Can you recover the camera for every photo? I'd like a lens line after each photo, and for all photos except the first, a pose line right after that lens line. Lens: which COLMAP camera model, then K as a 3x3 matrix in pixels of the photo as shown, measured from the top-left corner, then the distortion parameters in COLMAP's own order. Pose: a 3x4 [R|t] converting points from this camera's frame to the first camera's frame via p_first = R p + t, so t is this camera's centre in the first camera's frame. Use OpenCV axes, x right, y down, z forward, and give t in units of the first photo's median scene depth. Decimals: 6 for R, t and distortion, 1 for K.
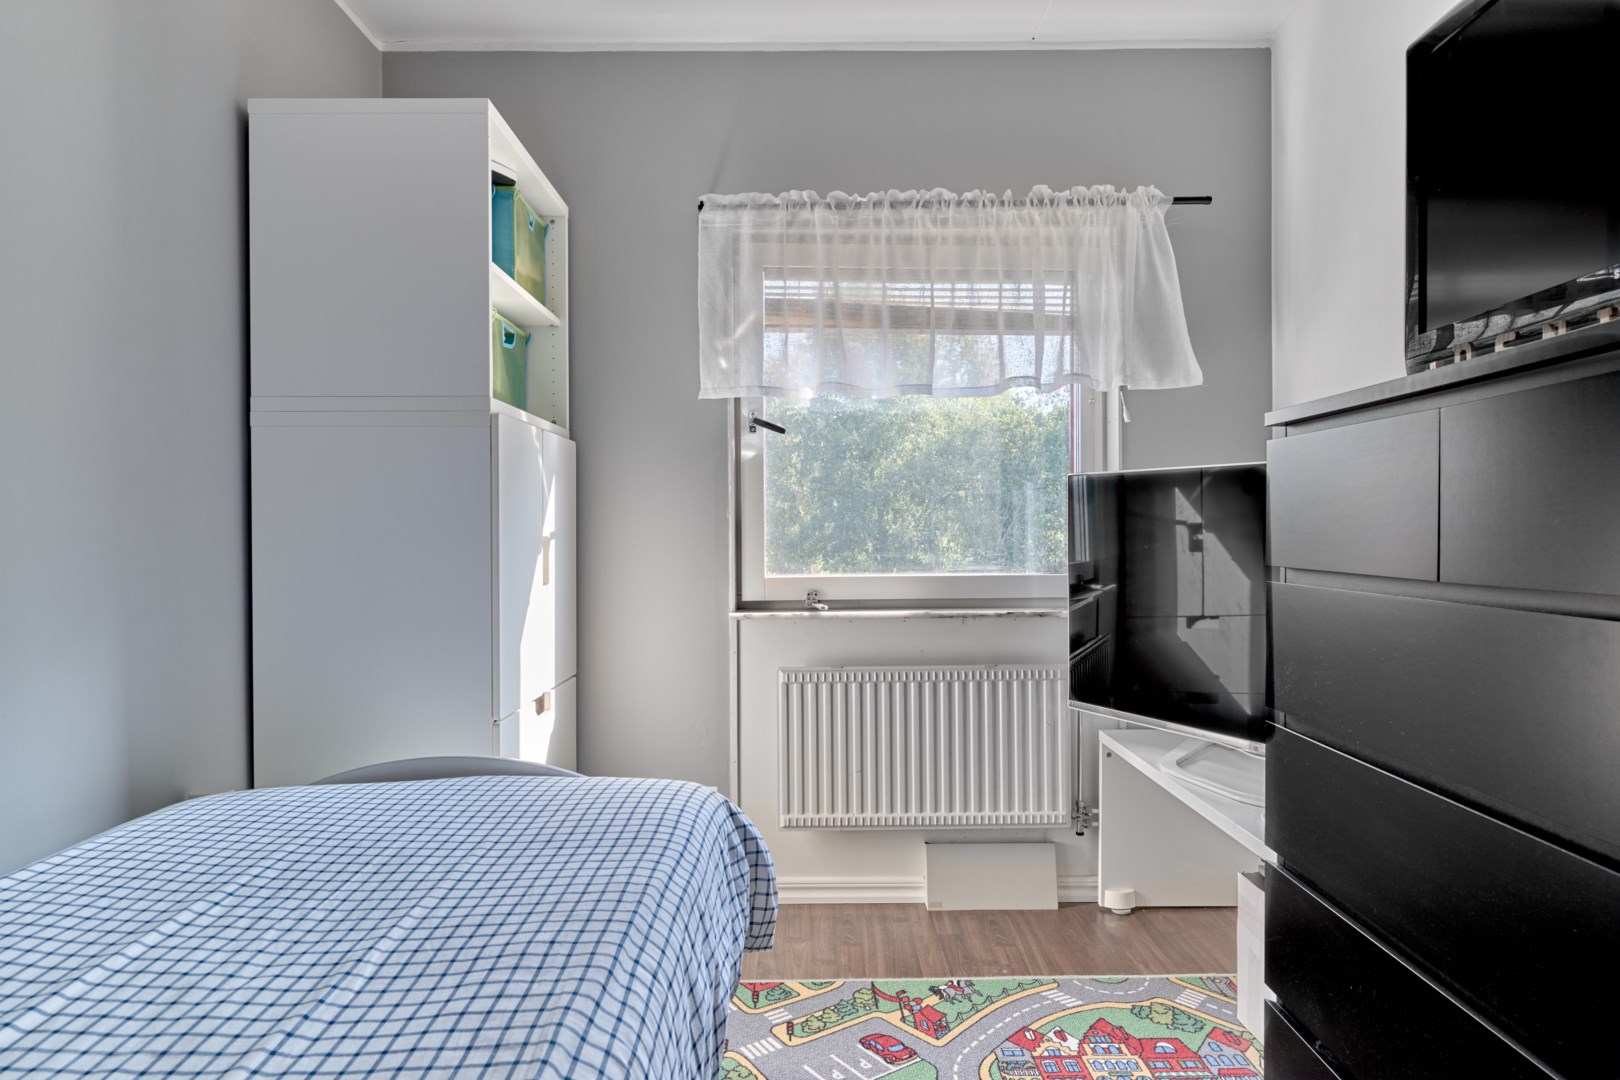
lens RADIAL K [[876.9, 0, 810.0], [0, 876.9, 540.0], [0, 0, 1]] dist [0.018477, 0.000065]
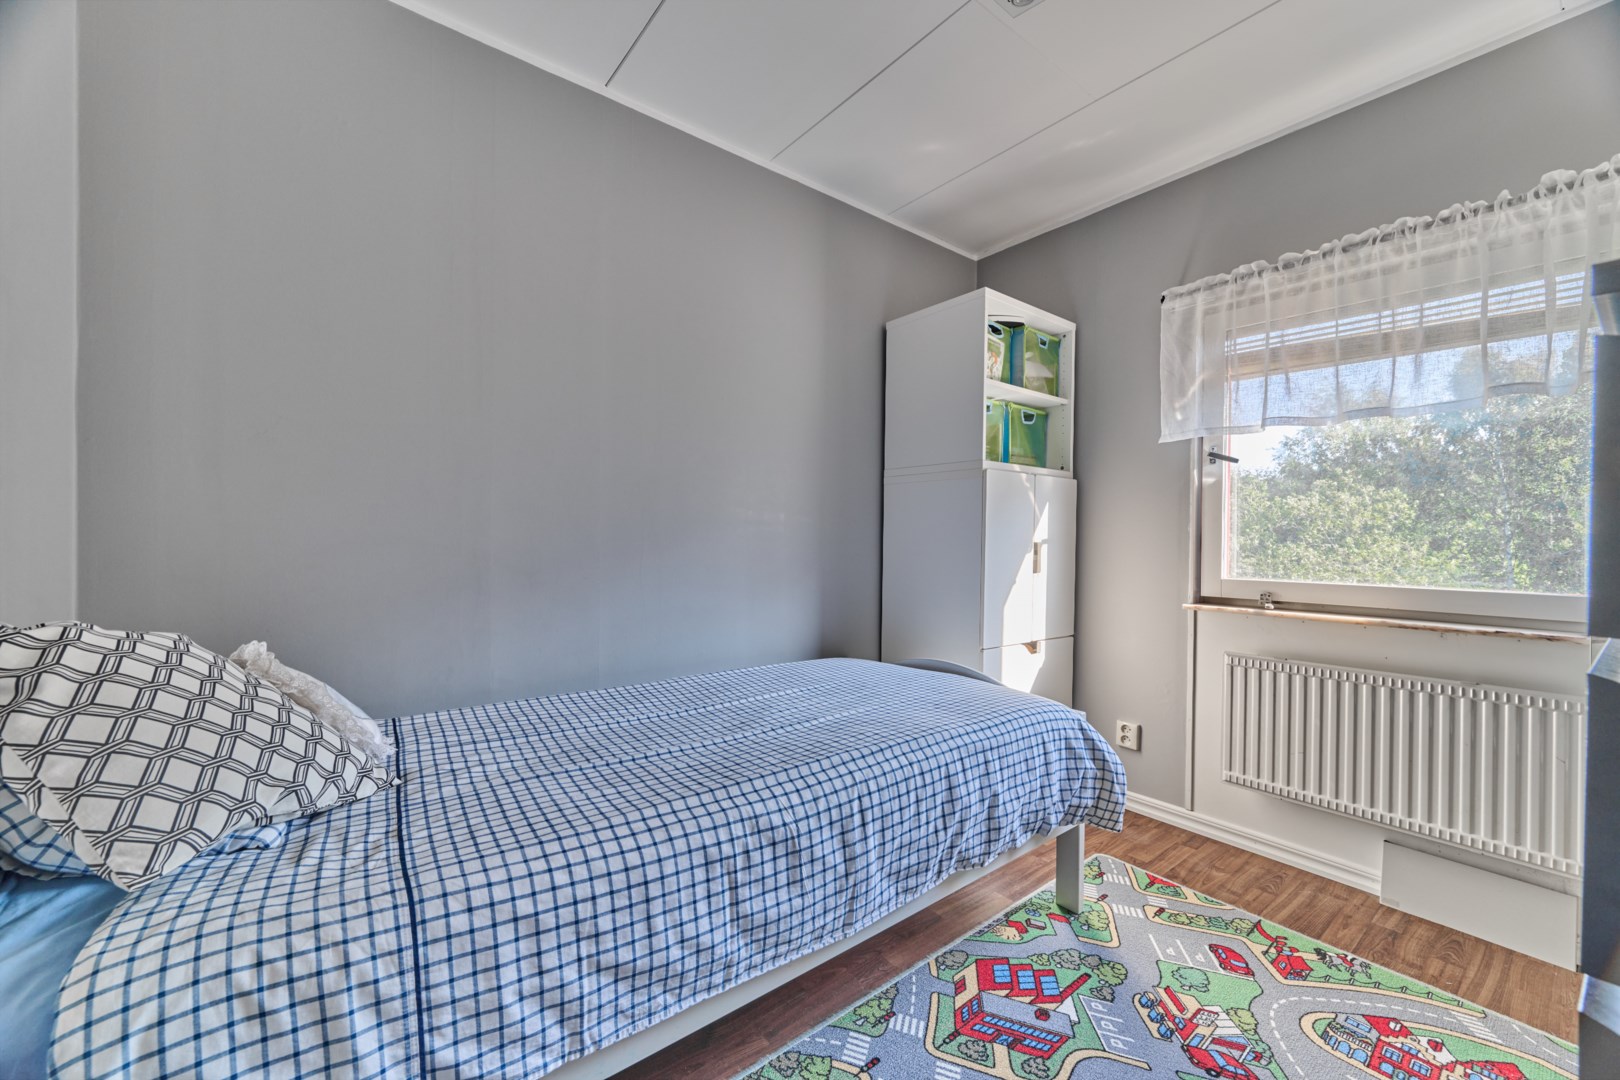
lens RADIAL K [[623.5, 0, 810.0], [0, 623.5, 540.0], [0, 0, 1]] dist [0.000733, 0.000330]
pose [[0.613585, 0.016949, -0.789446, 0.306017], [-0.027697, 0.999616, -0.000067, 0.004506], [0.789142, 0.021906, 0.613819, -0.008038]]
